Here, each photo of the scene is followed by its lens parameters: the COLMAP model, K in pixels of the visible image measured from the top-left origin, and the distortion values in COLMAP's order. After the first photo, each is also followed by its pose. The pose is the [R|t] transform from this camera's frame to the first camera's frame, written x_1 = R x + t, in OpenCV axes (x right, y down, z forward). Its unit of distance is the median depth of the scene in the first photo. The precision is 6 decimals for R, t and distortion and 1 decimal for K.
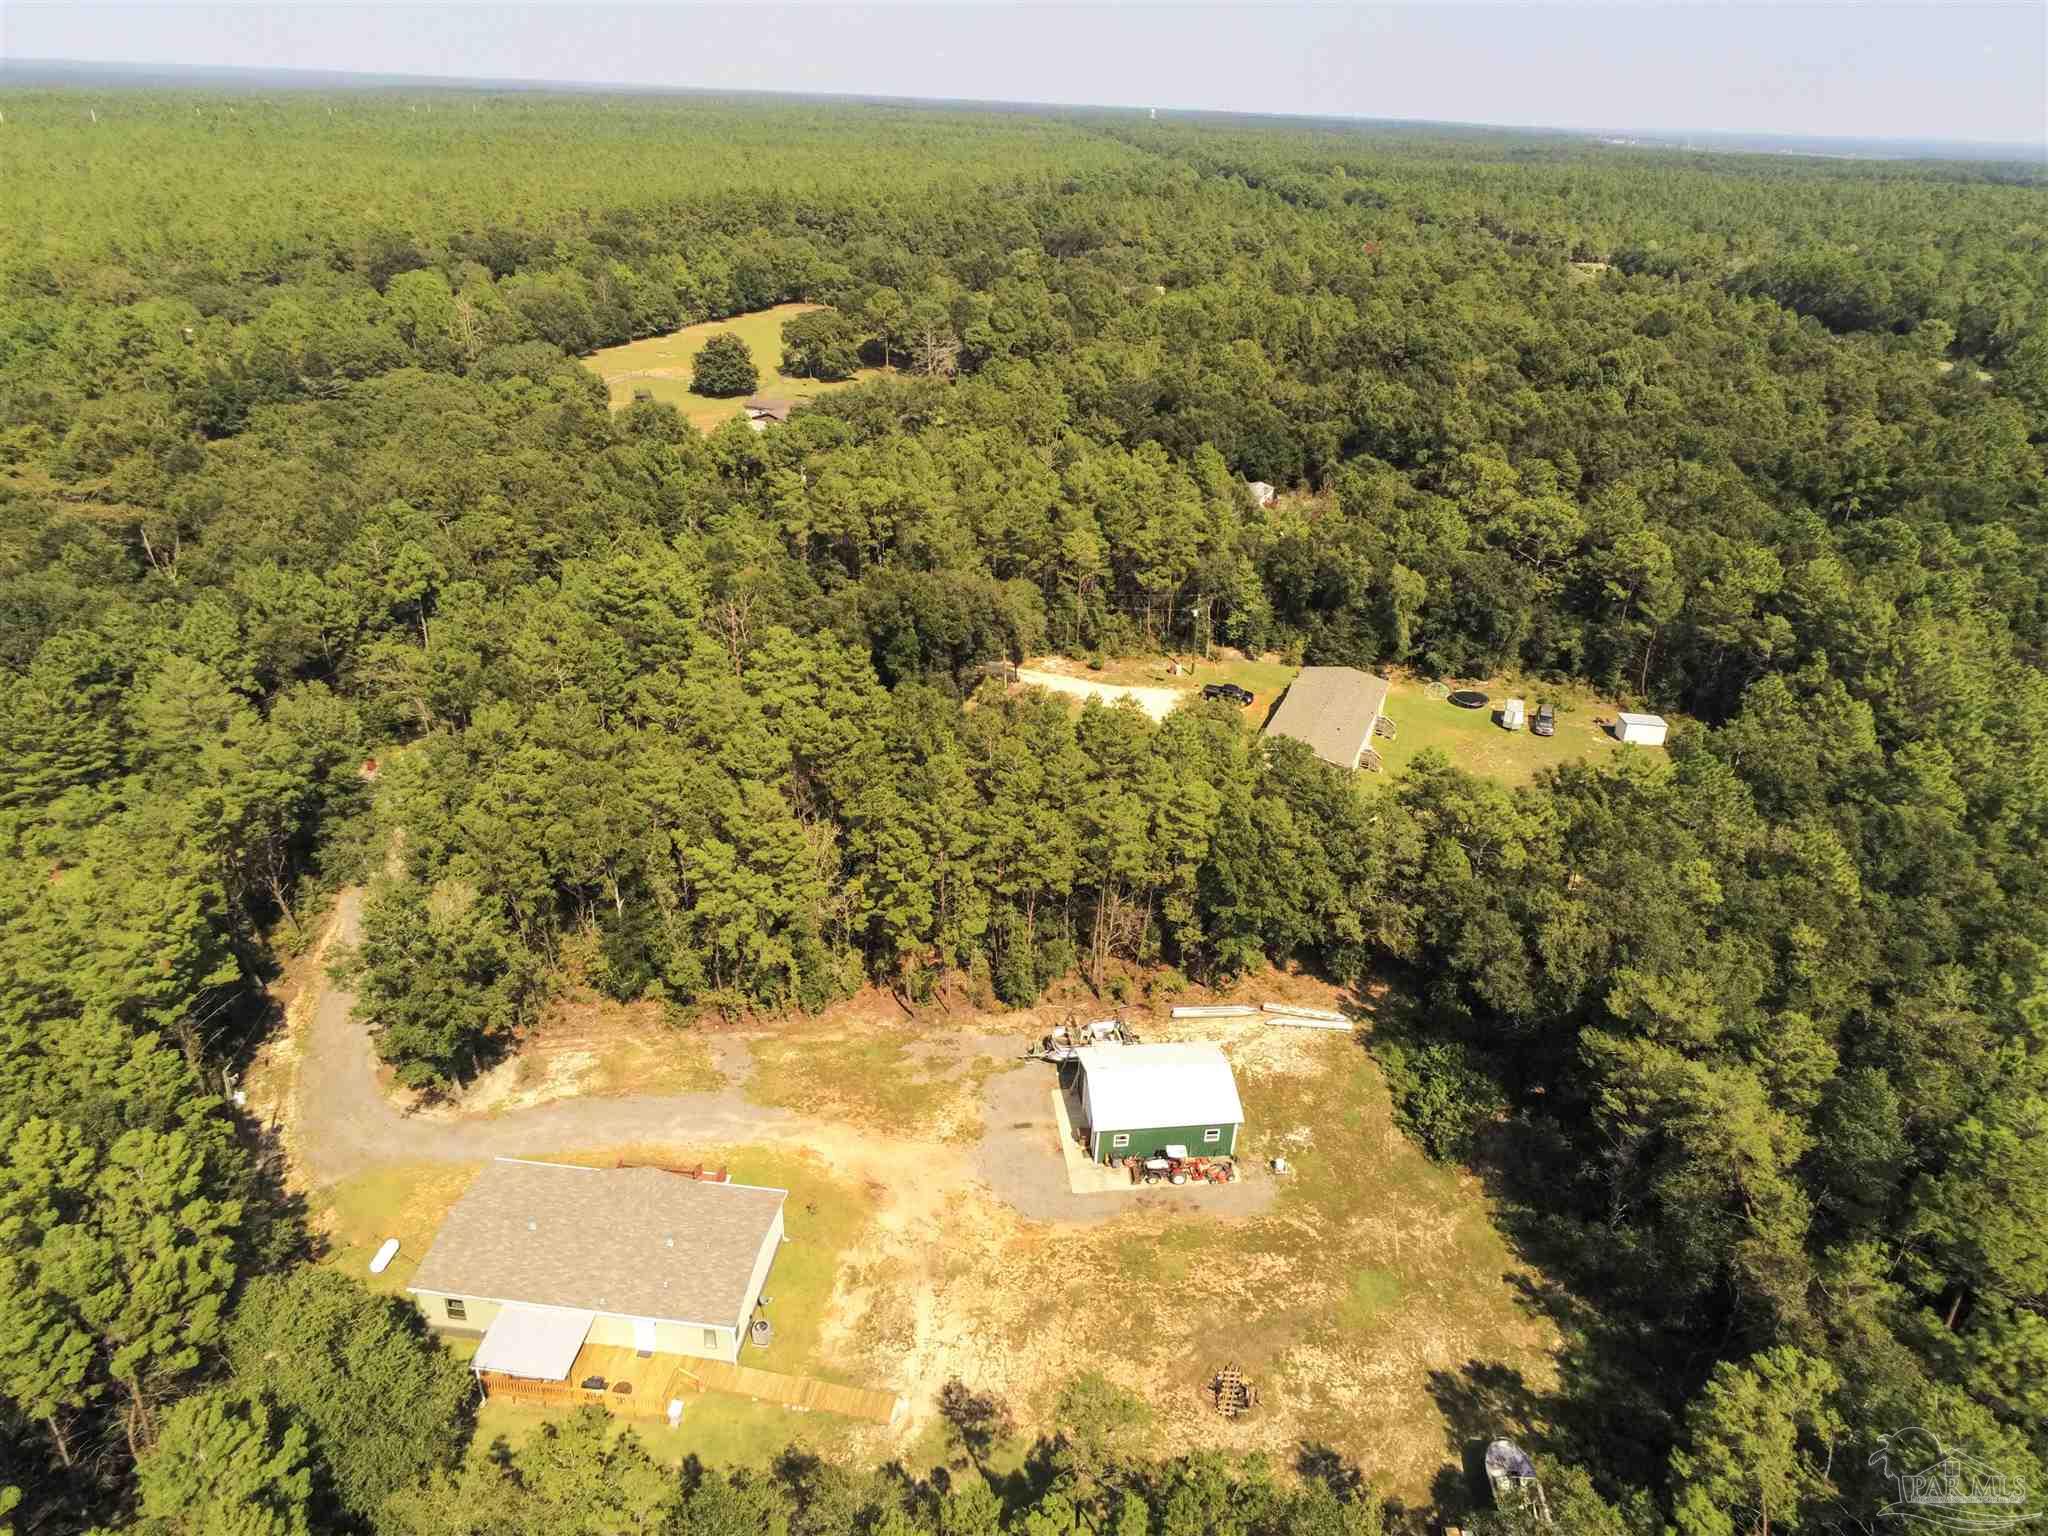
lens RADIAL K [[1327.2, 0, 1028.2], [0, 1327.2, 761.0], [0, 0, 1]] dist [-0.004972, 0.000042]
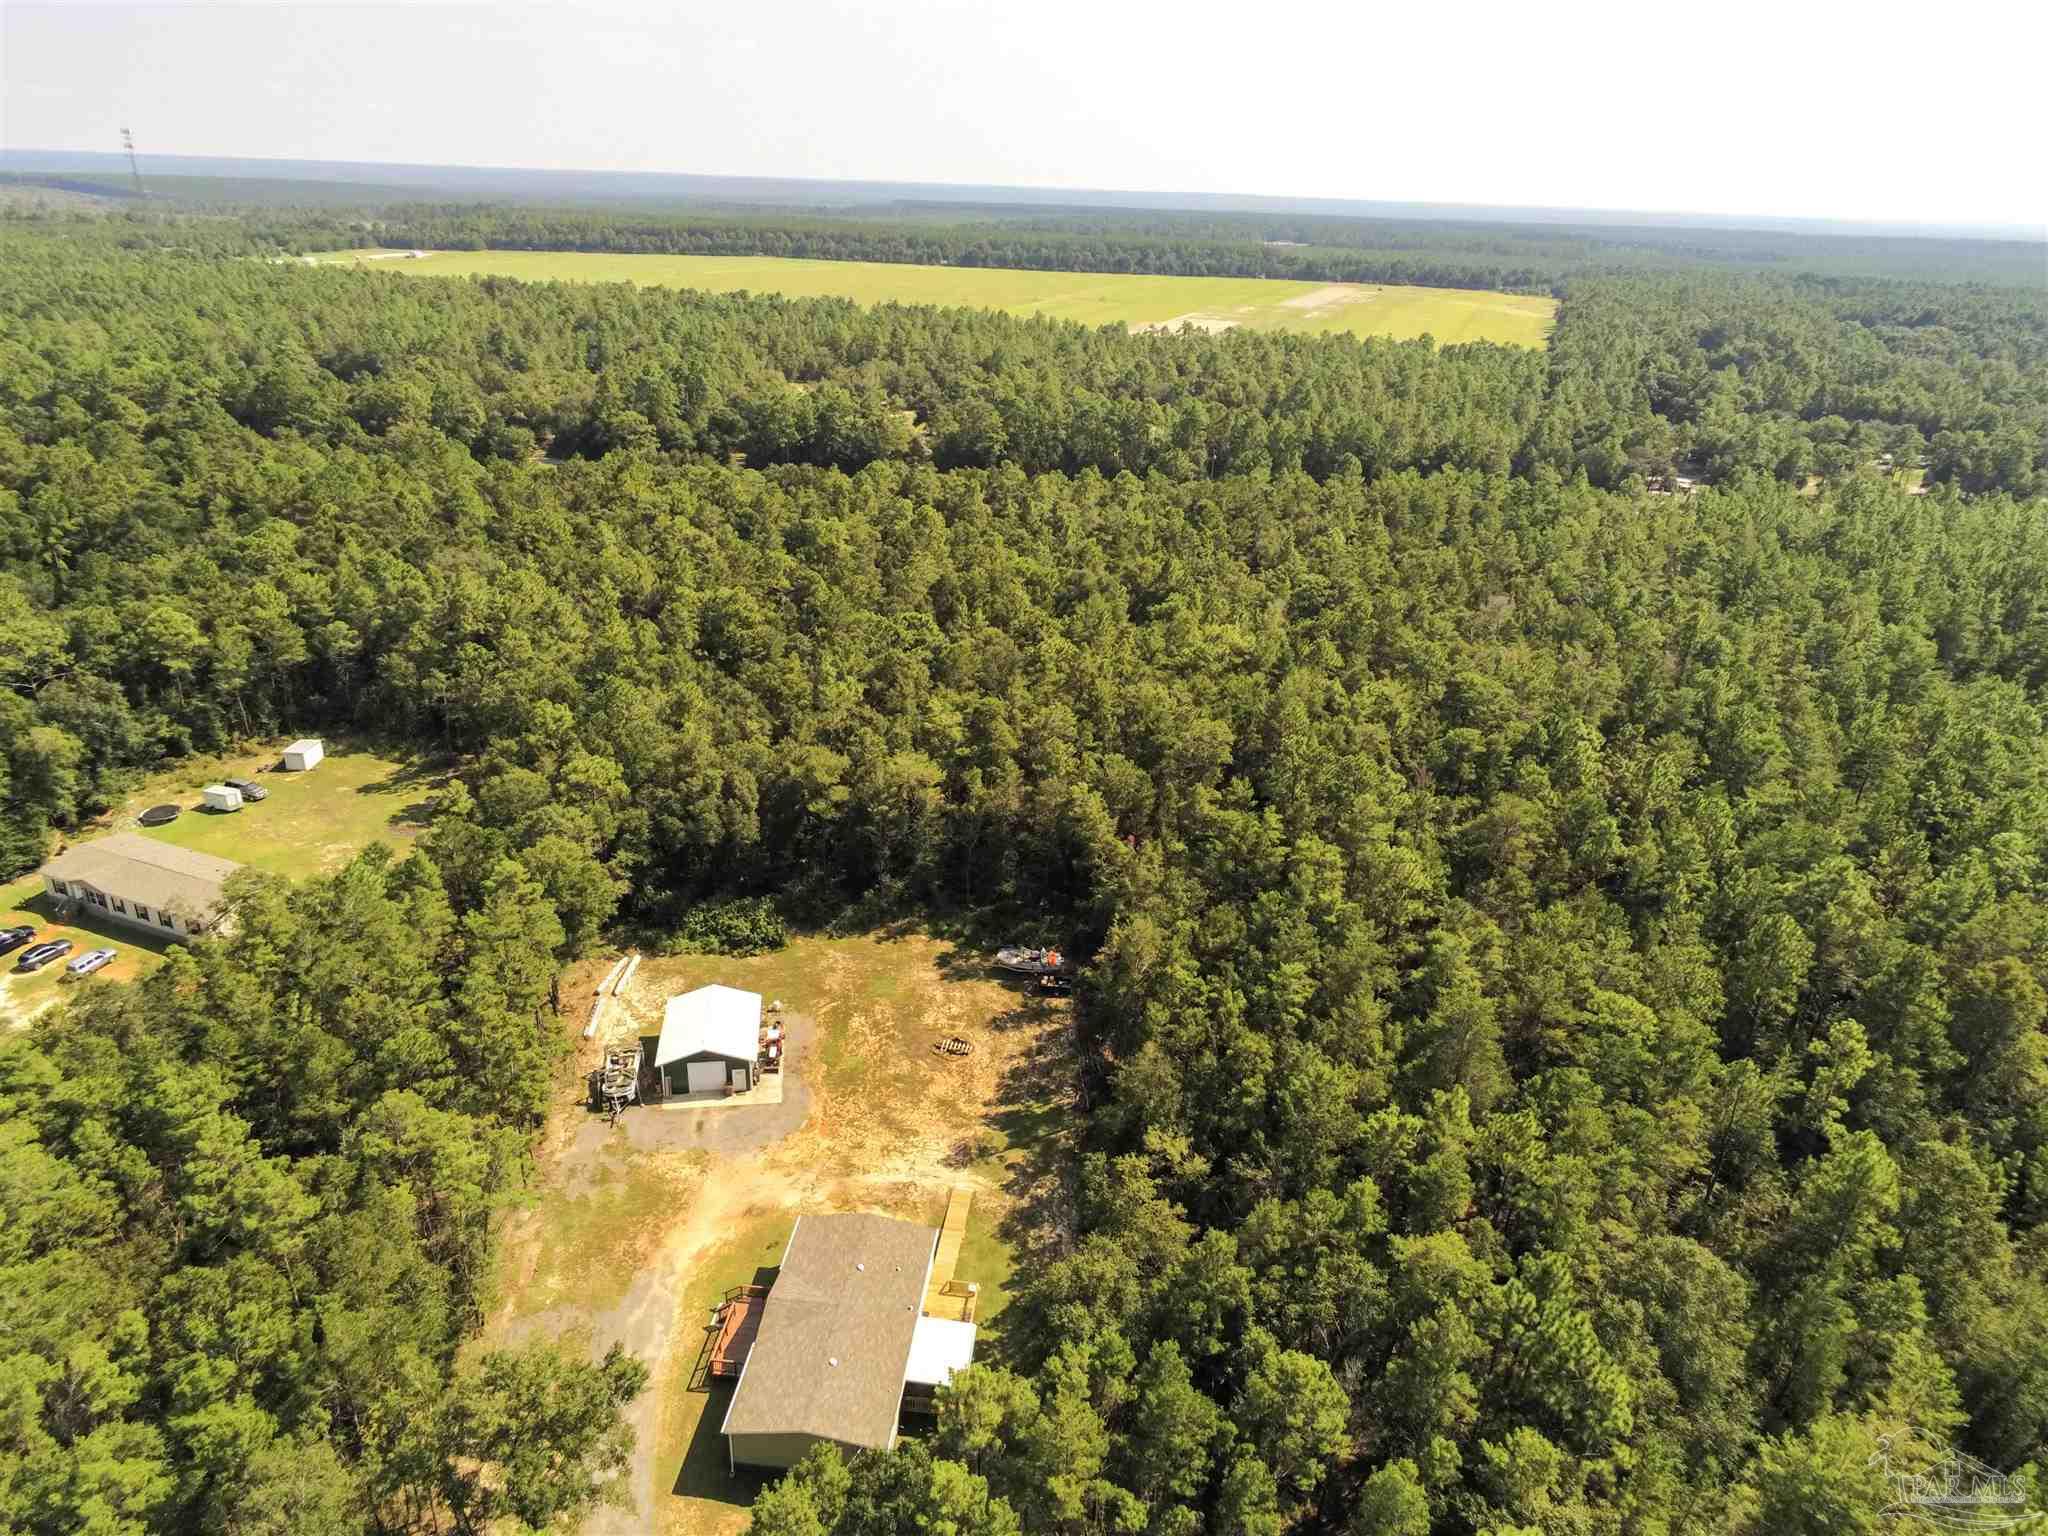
lens RADIAL K [[1327.2, 0, 1030.1], [0, 1327.2, 770.1], [0, 0, 1]] dist [-0.004972, 0.000042]
pose [[-0.012168, -0.442866, 0.896505, -1.119788], [0.414112, 0.813838, 0.407650, -0.424415], [-0.910144, 0.376214, 0.173493, 0.458707]]
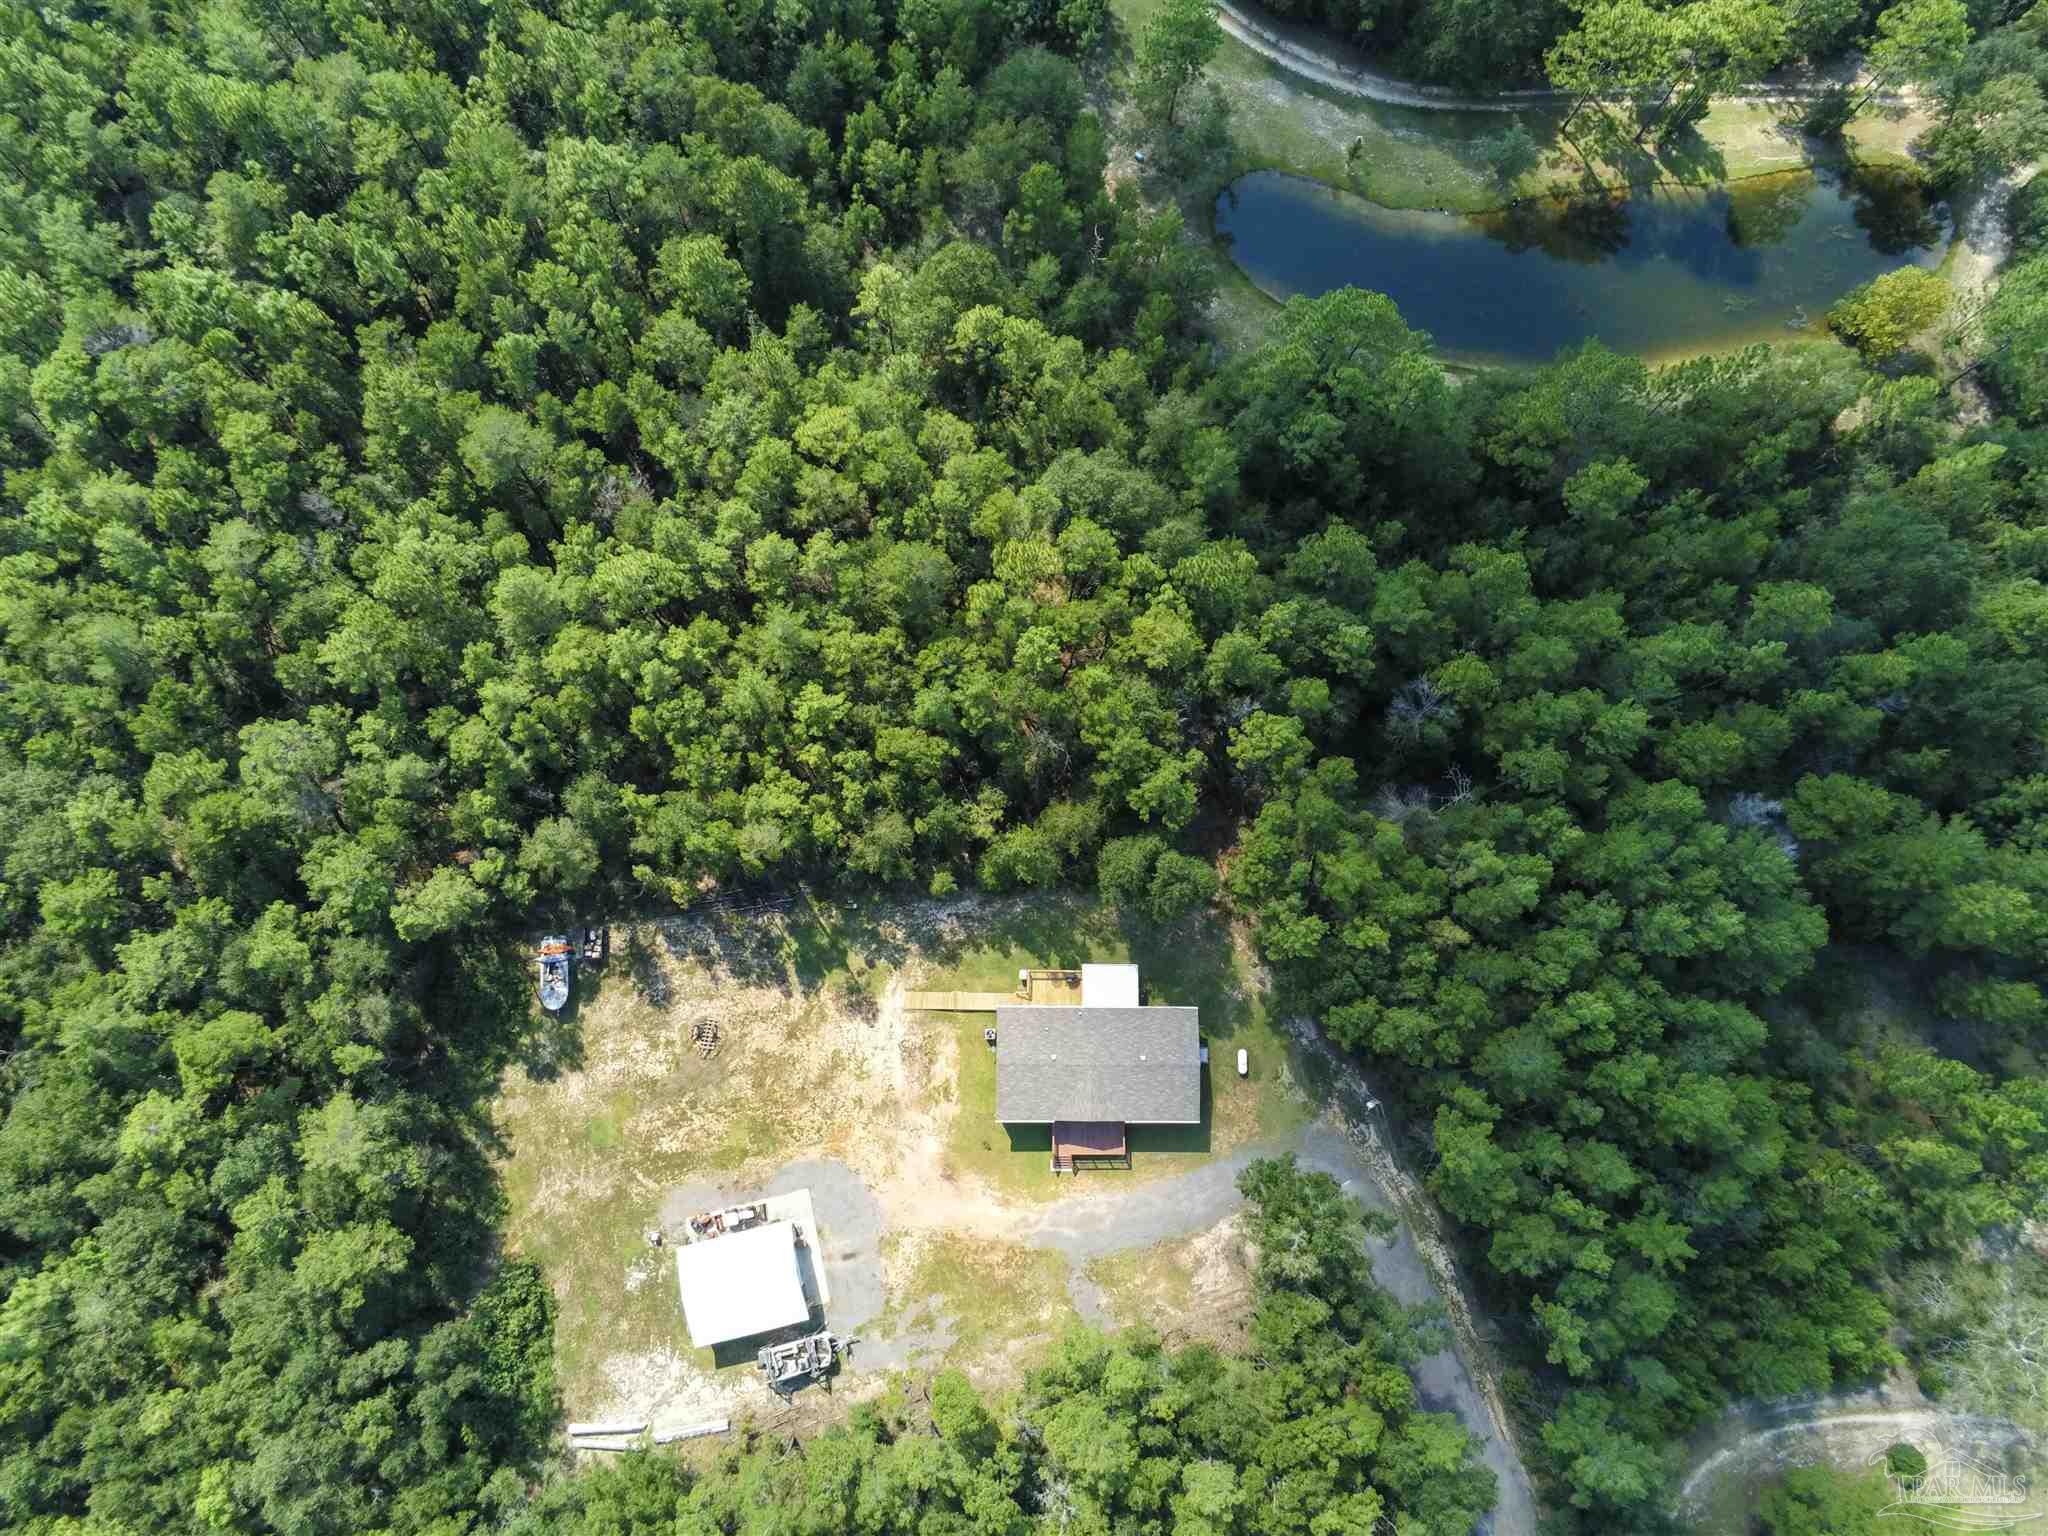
lens RADIAL K [[1327.2, 0, 1023.4], [0, 1327.2, 780.5], [0, 0, 1]] dist [-0.004972, 0.000042]
pose [[-0.991381, 0.088599, -0.096507, -0.105579], [-0.115319, -0.240601, 0.963749, -1.052200], [0.062168, 0.966572, 0.248745, 0.269377]]
